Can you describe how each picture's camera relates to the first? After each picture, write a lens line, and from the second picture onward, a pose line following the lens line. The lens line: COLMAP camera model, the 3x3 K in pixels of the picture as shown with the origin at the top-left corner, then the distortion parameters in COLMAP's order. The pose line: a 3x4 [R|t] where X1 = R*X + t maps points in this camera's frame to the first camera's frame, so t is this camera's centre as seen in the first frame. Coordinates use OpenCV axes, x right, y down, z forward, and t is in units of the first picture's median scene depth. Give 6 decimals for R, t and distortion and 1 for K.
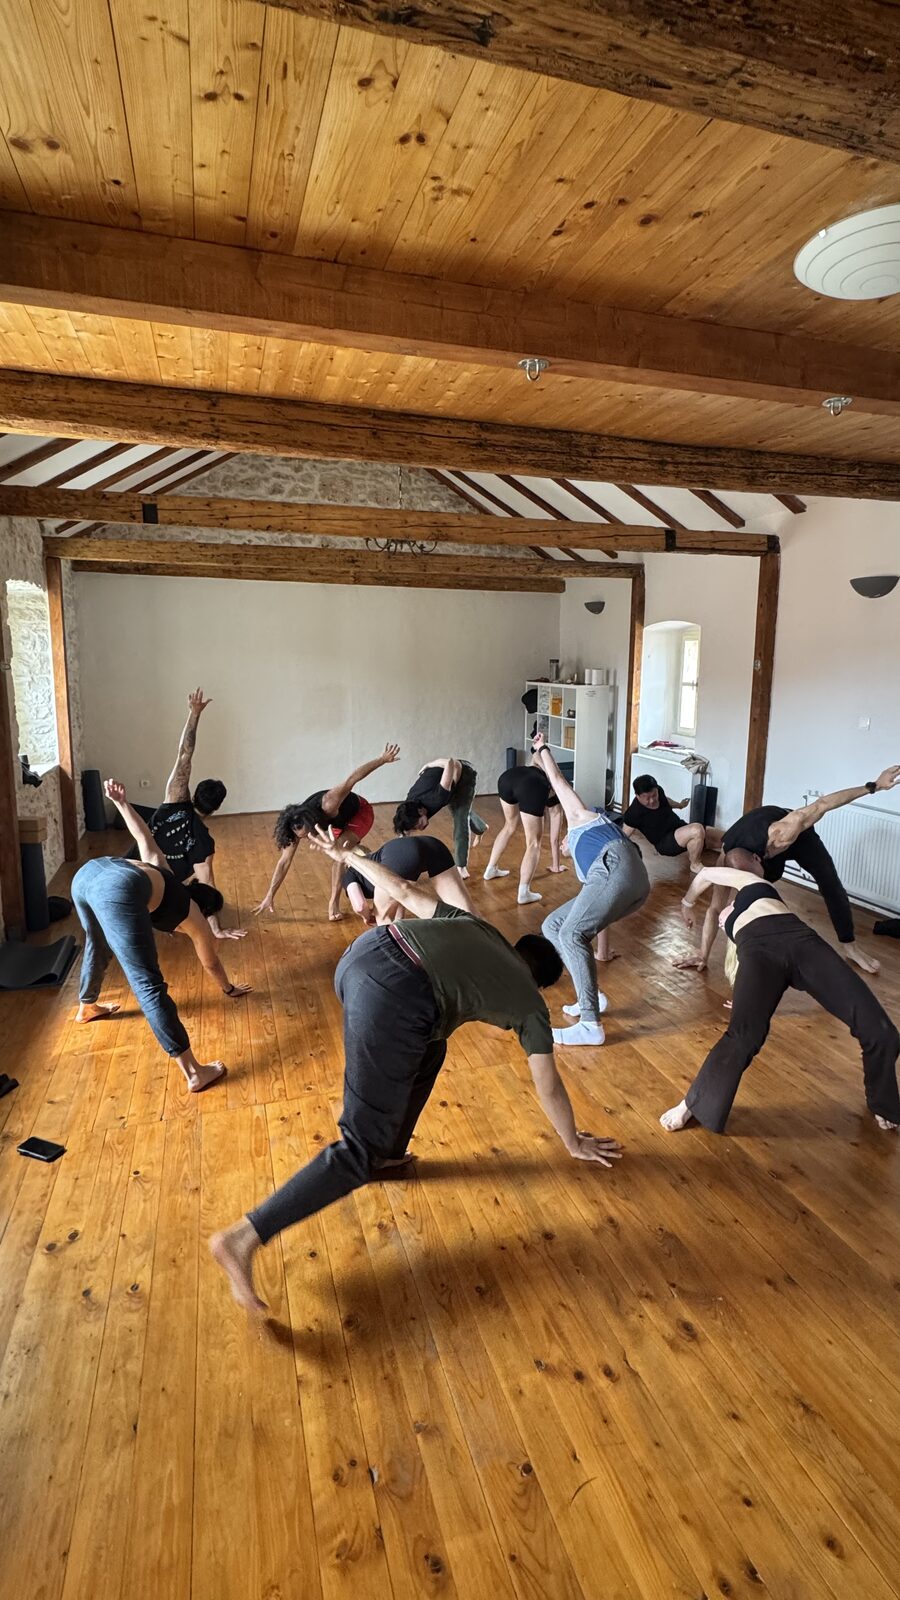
lens RADIAL K [[768.5, 0, 451.0], [0, 768.5, 793.9], [0, 0, 1]] dist [-0.002712, 0.000333]
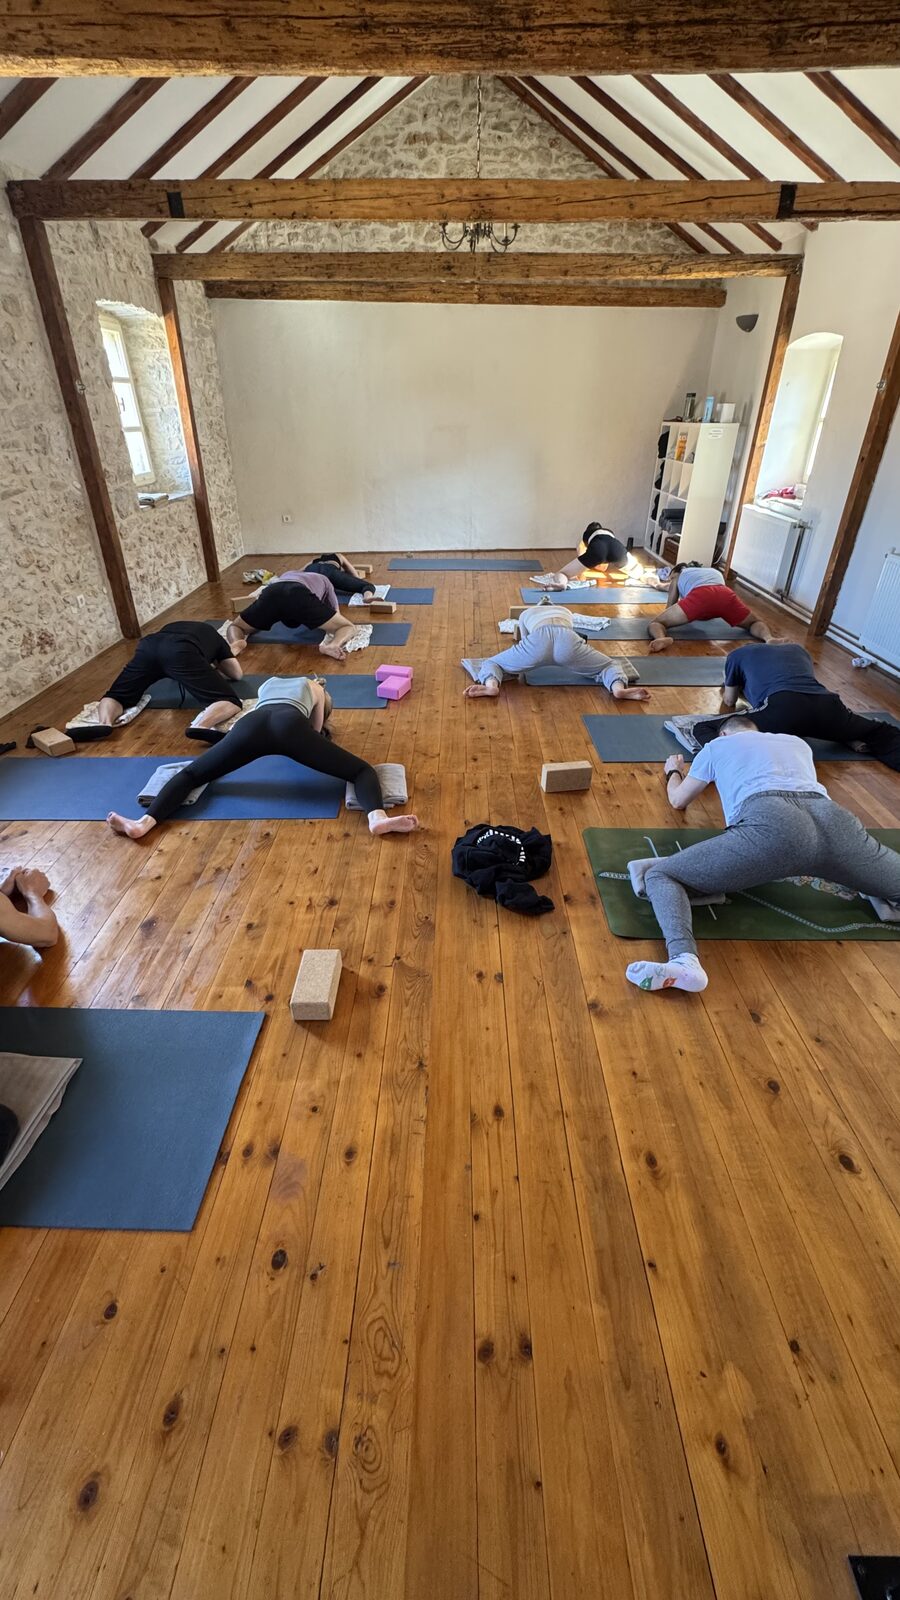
lens RADIAL K [[642.9, 0, 448.1], [0, 642.9, 801.7], [0, 0, 1]] dist [-0.002933, 0.000169]
pose [[0.949924, 0.158410, -0.269354, 0.256667], [-0.051248, 0.929286, 0.365788, 0.026480], [0.308251, -0.333666, 0.890869, 0.102988]]
